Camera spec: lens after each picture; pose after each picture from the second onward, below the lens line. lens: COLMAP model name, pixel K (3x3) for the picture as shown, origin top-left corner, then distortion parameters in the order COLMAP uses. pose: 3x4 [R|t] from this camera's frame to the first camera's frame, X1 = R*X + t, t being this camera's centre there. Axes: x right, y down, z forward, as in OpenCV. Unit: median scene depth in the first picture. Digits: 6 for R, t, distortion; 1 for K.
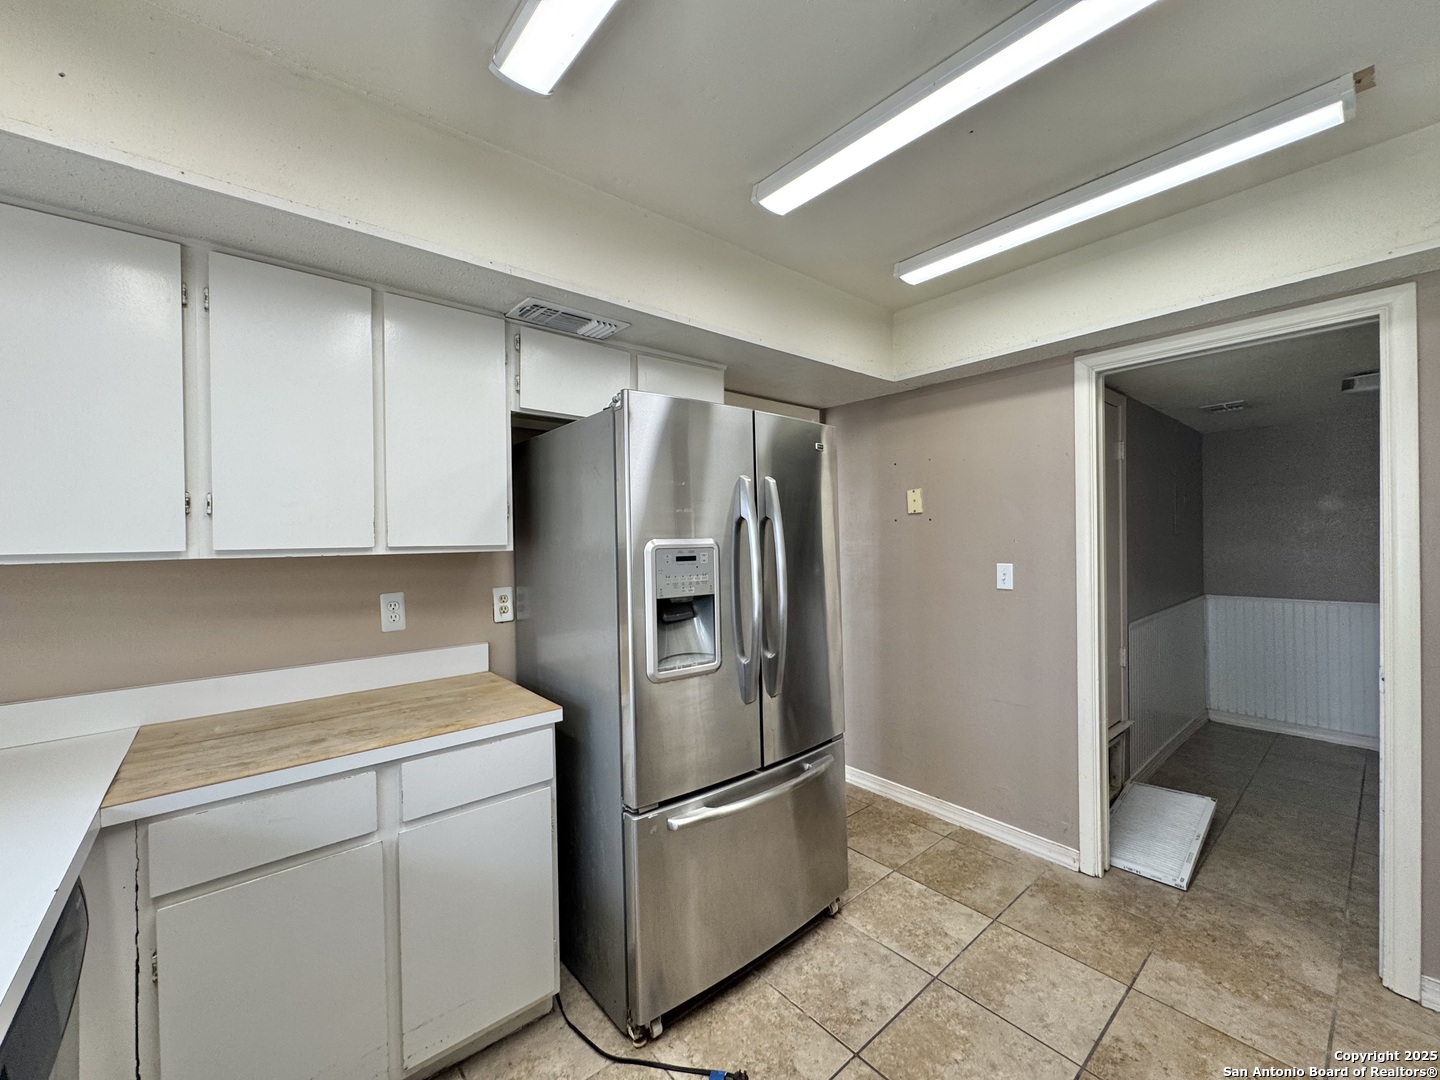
lens RADIAL K [[575.6, 0, 719.8], [0, 575.6, 540.2], [0, 0, 1]] dist [-0.002751, -0.000033]
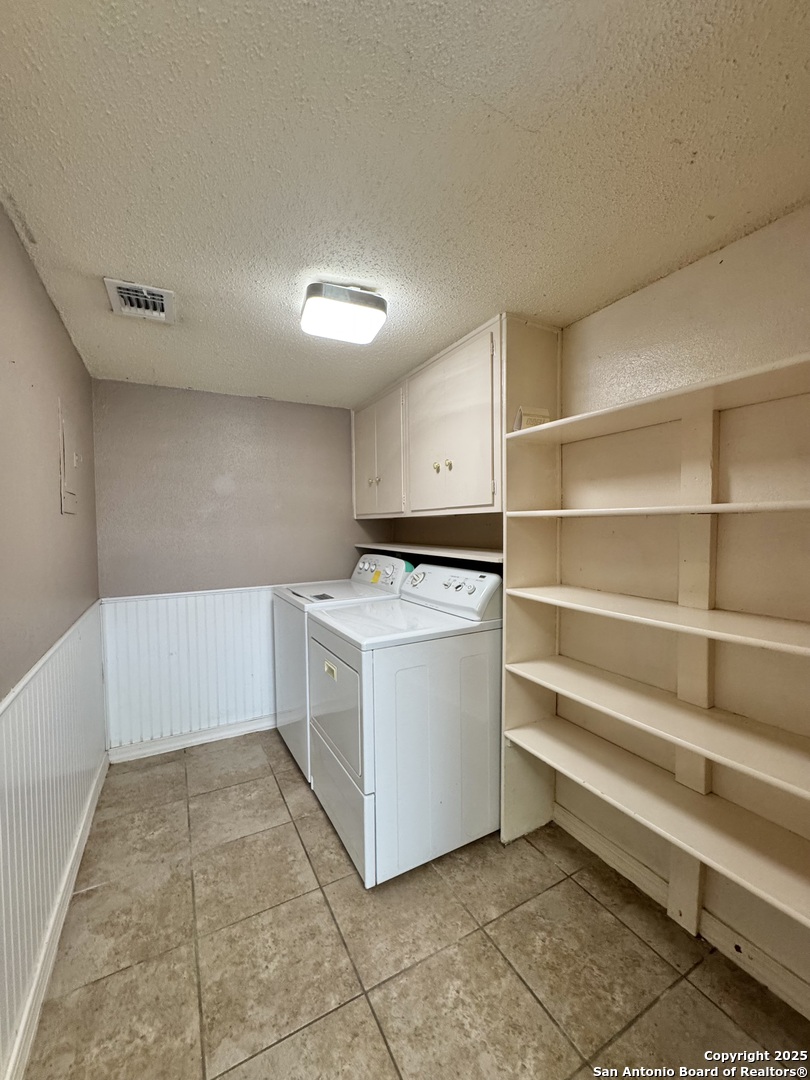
lens RADIAL K [[431.7, 0, 406.1], [0, 431.7, 538.6], [0, 0, 1]] dist [-0.002751, -0.000033]
pose [[0.202924, -0.022398, 0.978938, 0.424851], [0.006802, 0.999746, 0.021464, 0.010261], [-0.979171, 0.002303, 0.203024, 0.556739]]
